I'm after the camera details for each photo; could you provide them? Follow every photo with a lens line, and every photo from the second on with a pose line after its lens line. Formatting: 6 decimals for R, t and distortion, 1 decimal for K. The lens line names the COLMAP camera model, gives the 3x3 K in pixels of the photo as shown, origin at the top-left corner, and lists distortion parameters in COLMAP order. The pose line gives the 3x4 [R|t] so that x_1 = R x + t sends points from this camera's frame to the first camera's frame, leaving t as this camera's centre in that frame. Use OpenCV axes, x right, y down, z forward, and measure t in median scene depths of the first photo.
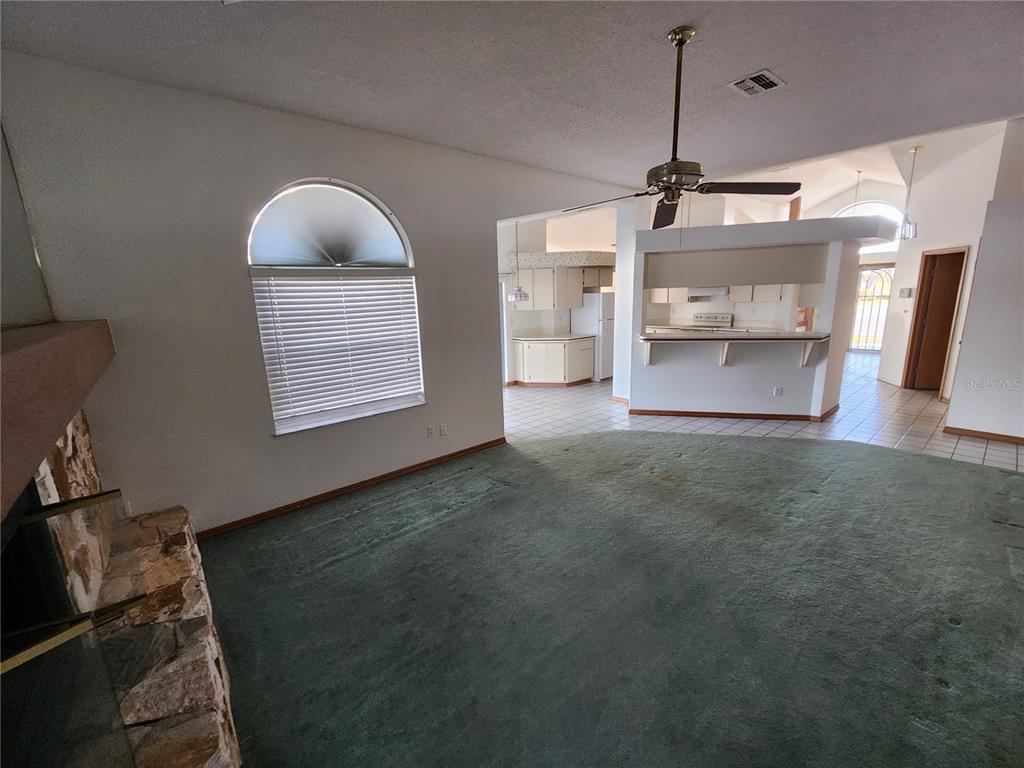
lens RADIAL K [[419.6, 0, 512.6], [0, 419.6, 385.5], [0, 0, 1]] dist [0.003396, 0.001530]
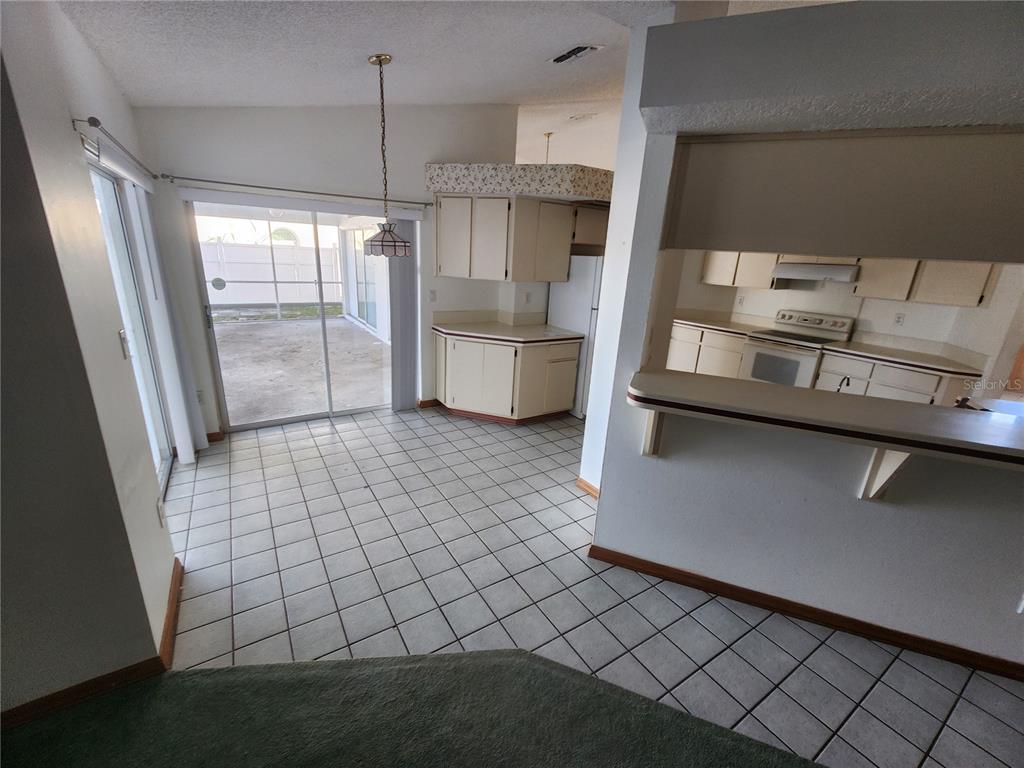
lens RADIAL K [[419.6, 0, 509.0], [0, 419.6, 386.7], [0, 0, 1]] dist [0.003396, 0.001530]
pose [[0.987448, 0.117514, -0.105533, 0.173443], [-0.107628, 0.989647, 0.094947, -0.098998], [0.115598, -0.082397, 0.989873, 0.461635]]
